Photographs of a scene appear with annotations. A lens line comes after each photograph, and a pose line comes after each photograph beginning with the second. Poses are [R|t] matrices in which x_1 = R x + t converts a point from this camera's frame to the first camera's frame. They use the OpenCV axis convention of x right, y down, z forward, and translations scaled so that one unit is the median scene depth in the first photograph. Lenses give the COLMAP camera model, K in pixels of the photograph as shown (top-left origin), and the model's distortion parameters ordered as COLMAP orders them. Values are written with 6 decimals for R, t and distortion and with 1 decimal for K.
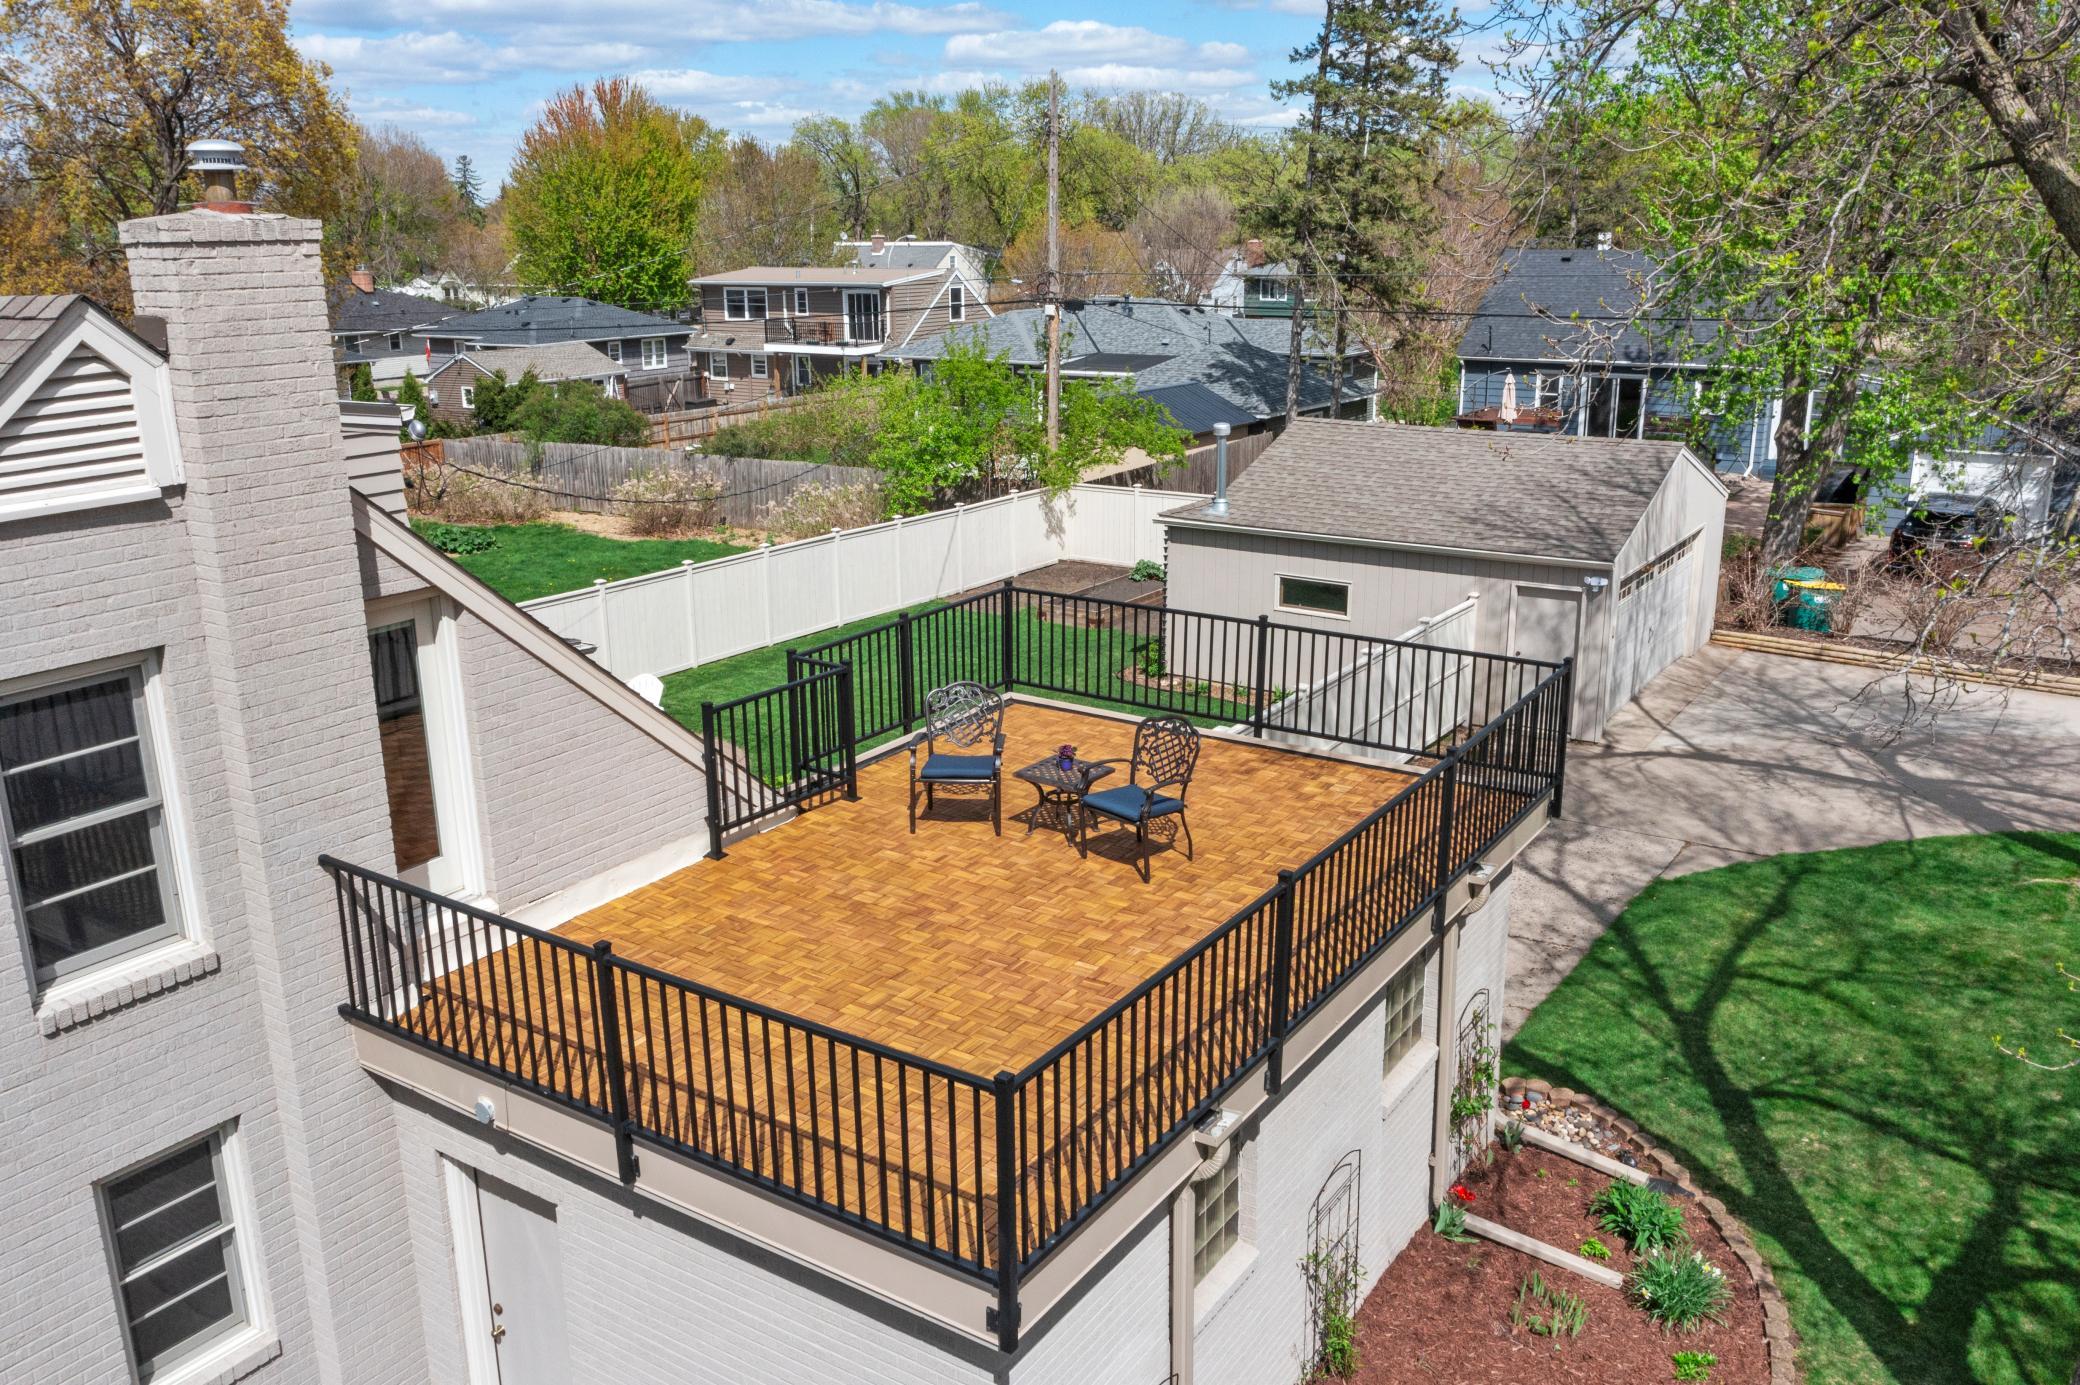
lens RADIAL K [[1577.4, 0, 996.2], [0, 1577.4, 695.8], [0, 0, 1]] dist [-0.056223, -0.000164]
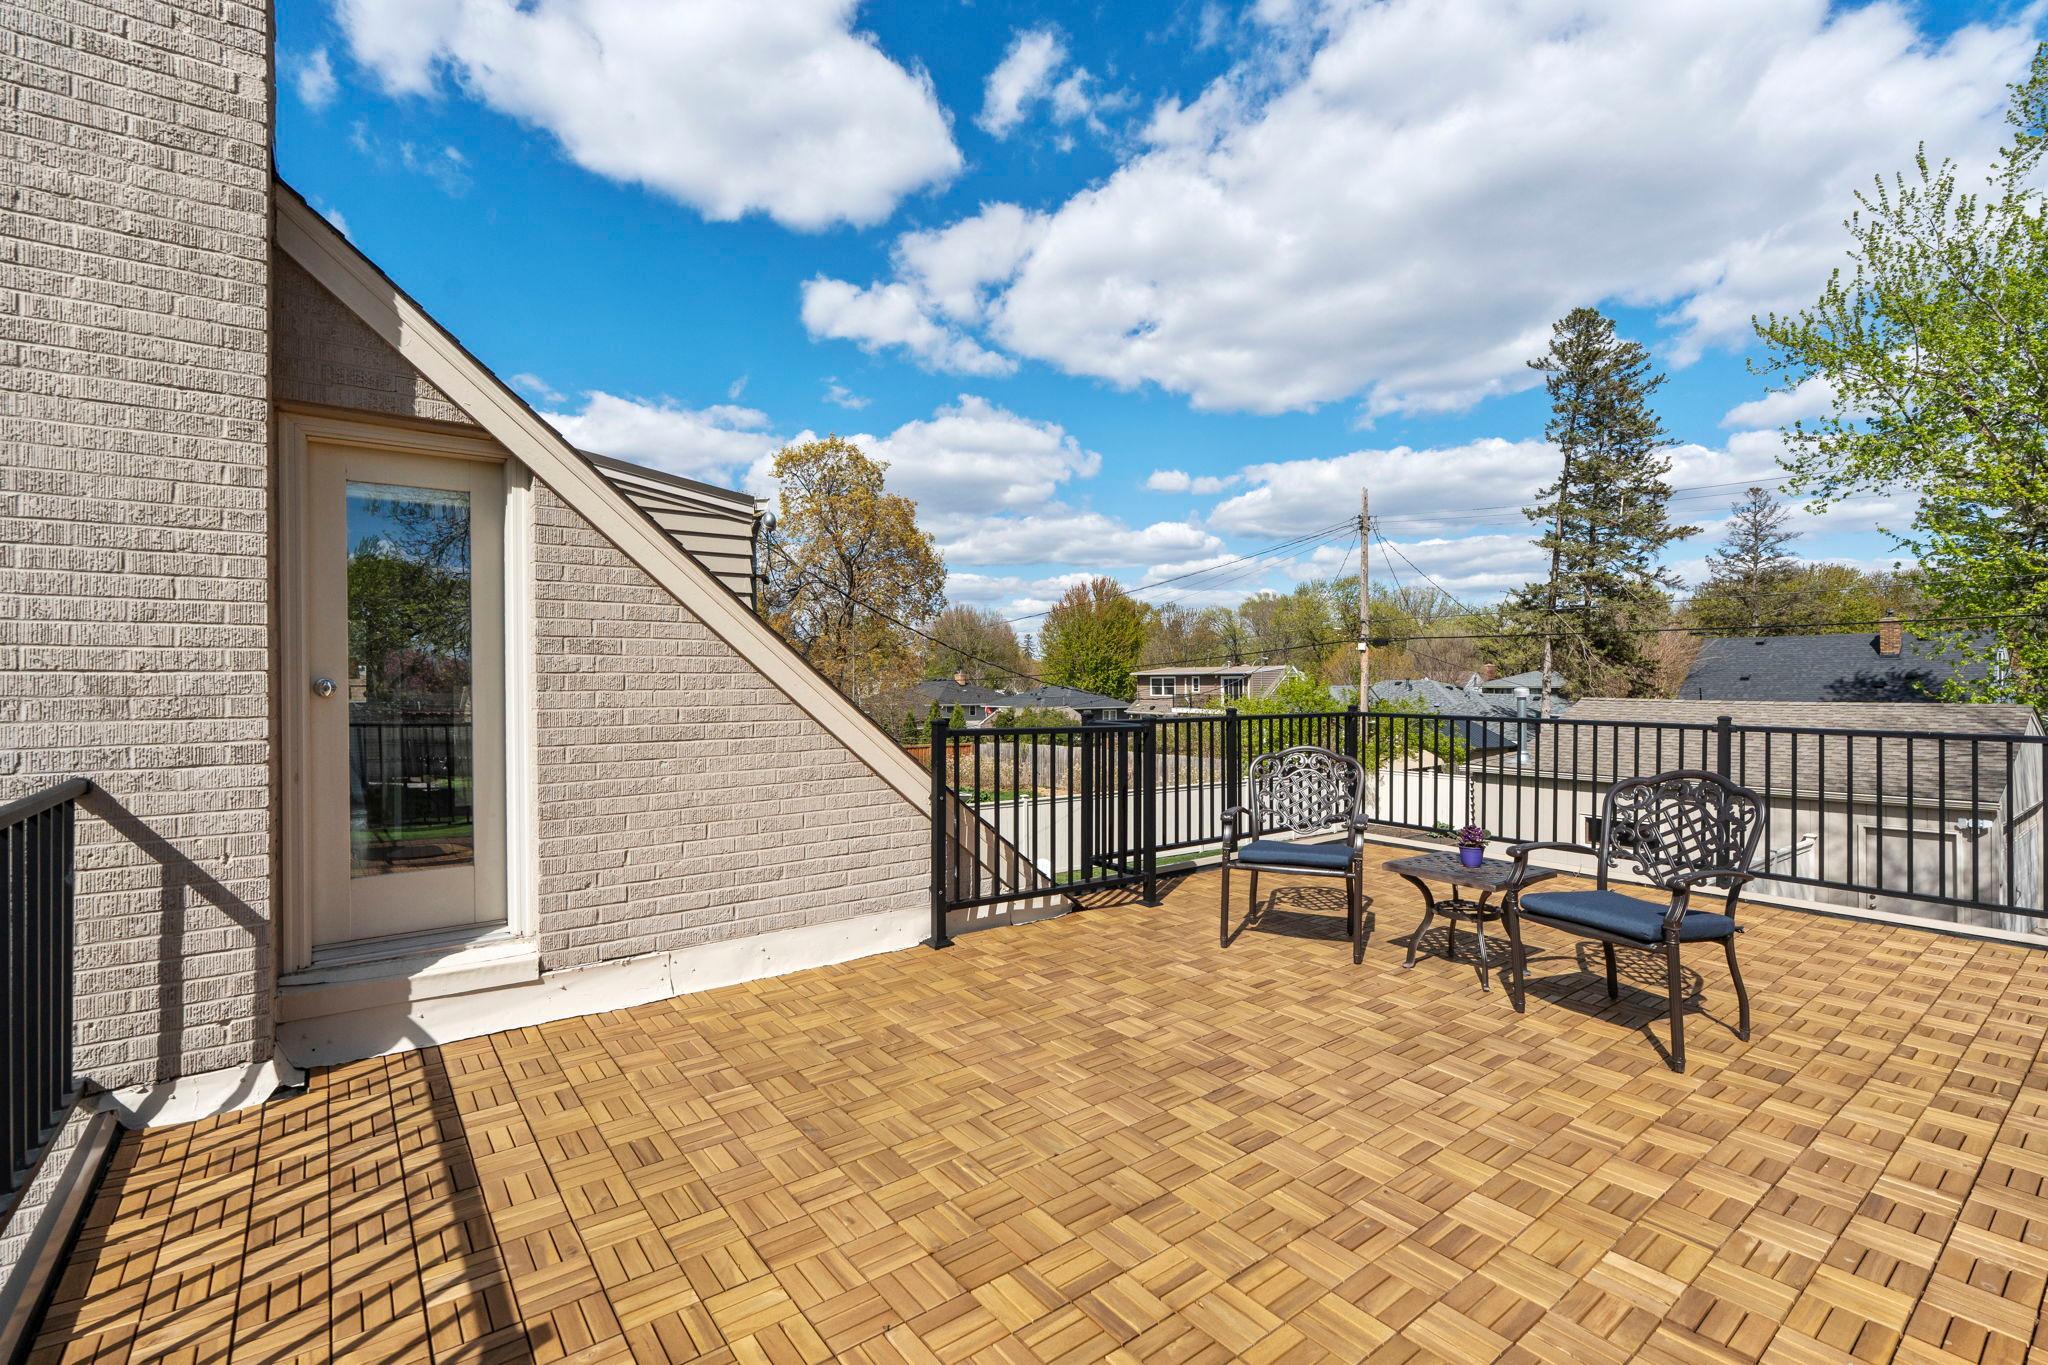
lens RADIAL K [[887.3, 0, 1021.4], [0, 887.3, 690.9], [0, 0, 1]] dist [-0.011698, -0.000035]
pose [[0.948902, 0.015281, -0.315200, -0.014495], [-0.098958, 0.962856, -0.251229, 0.074154], [0.299653, 0.269583, 0.915168, 0.513247]]
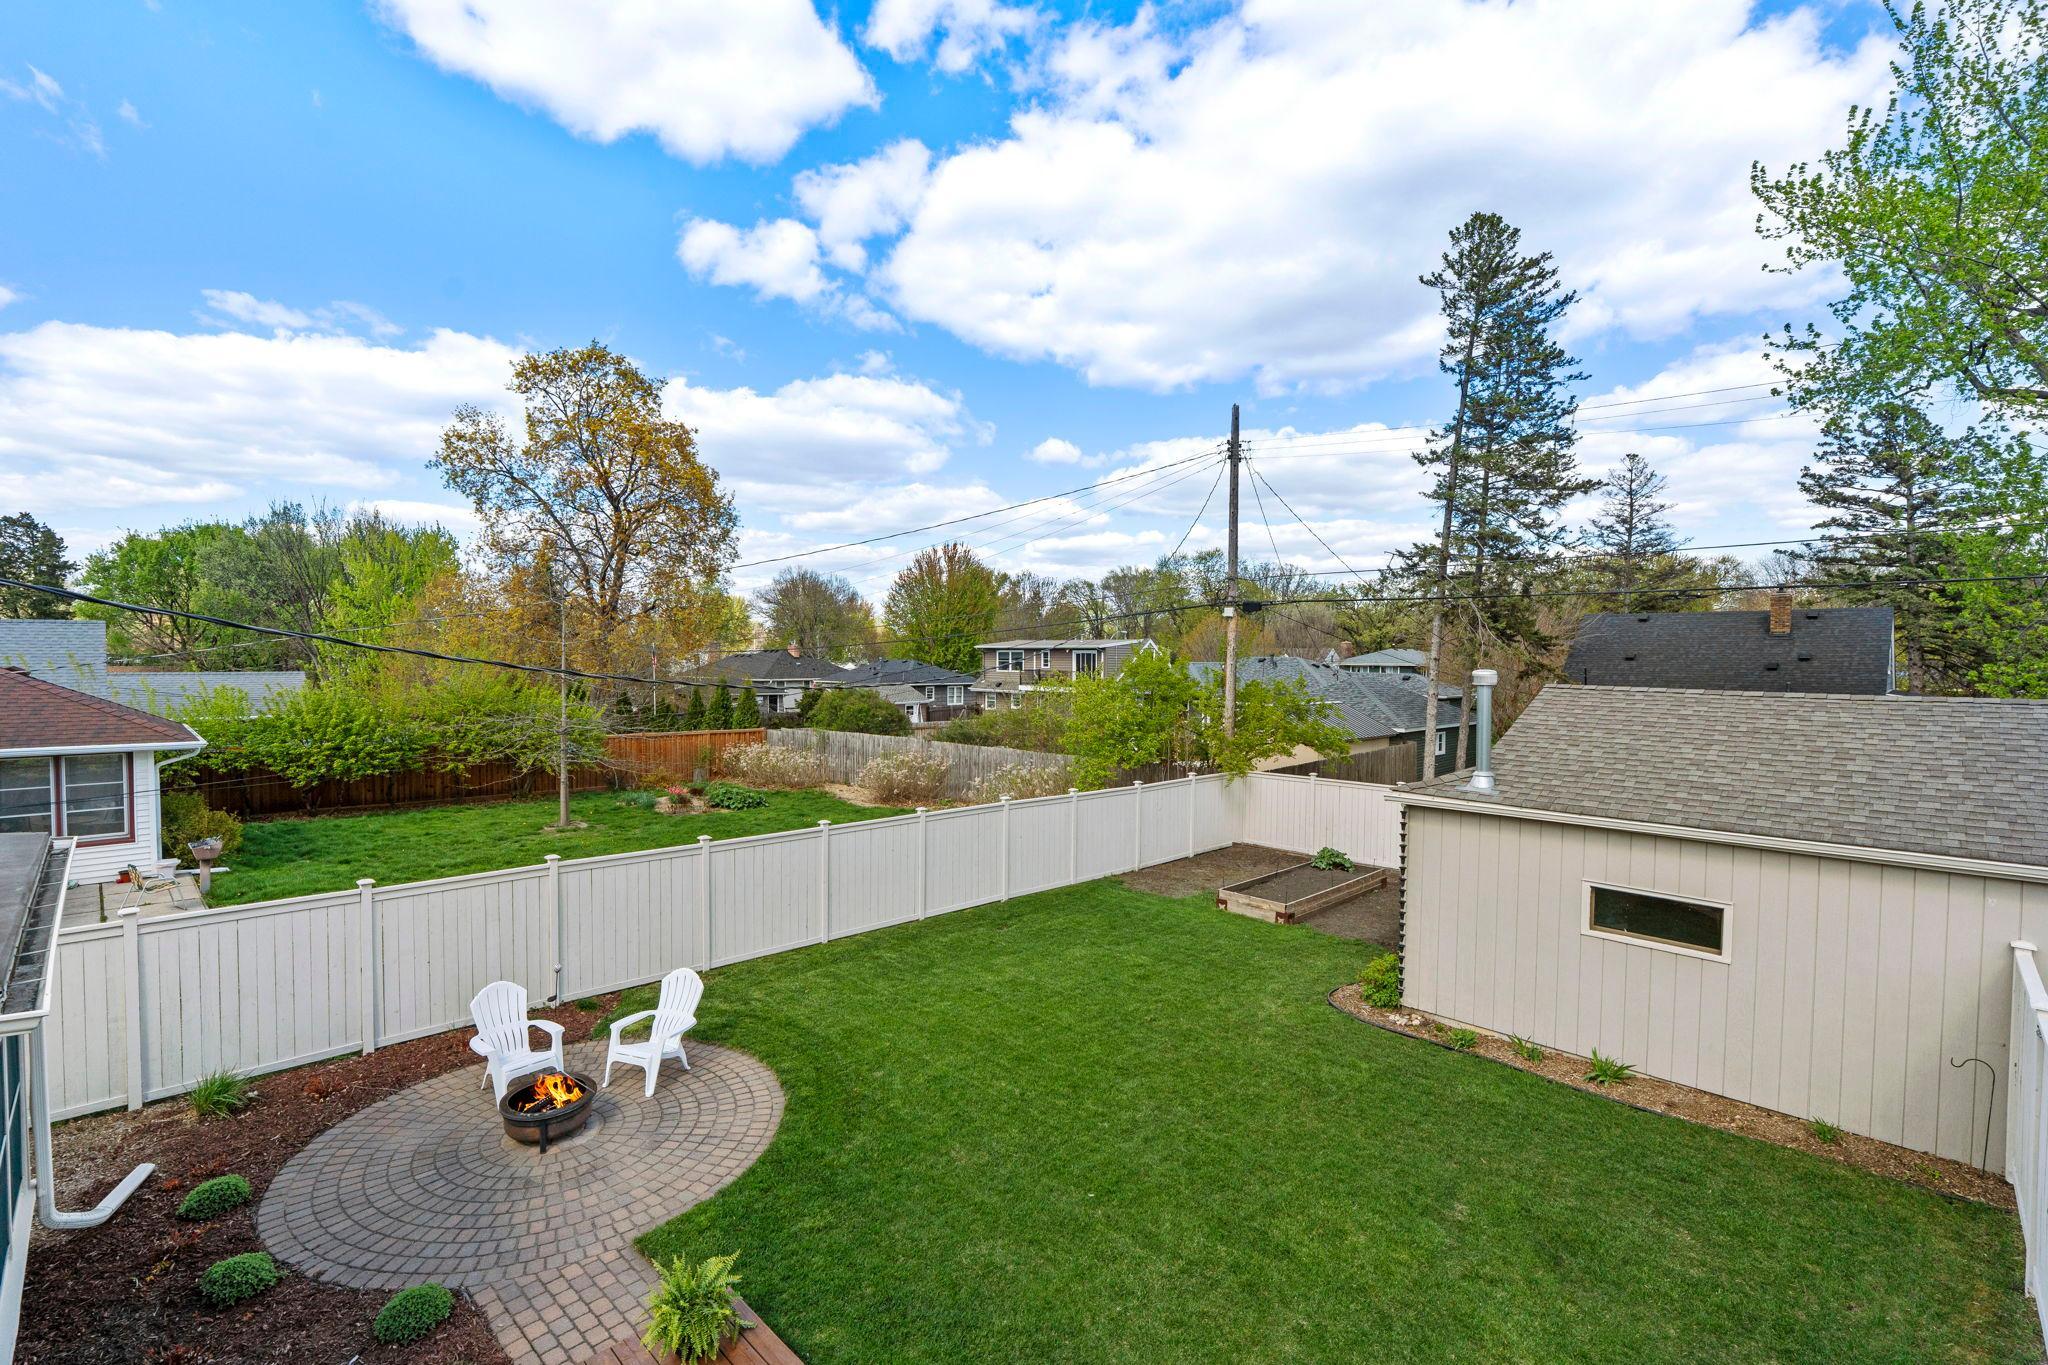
lens RADIAL K [[915.5, 0, 1019.3], [0, 915.5, 669.3], [0, 0, 1]] dist [-0.030495, -0.000008]
pose [[0.985192, 0.024843, -0.169647, -0.002369], [-0.068869, 0.963458, -0.258856, -0.088356], [0.157017, 0.266706, 0.950901, 1.074353]]
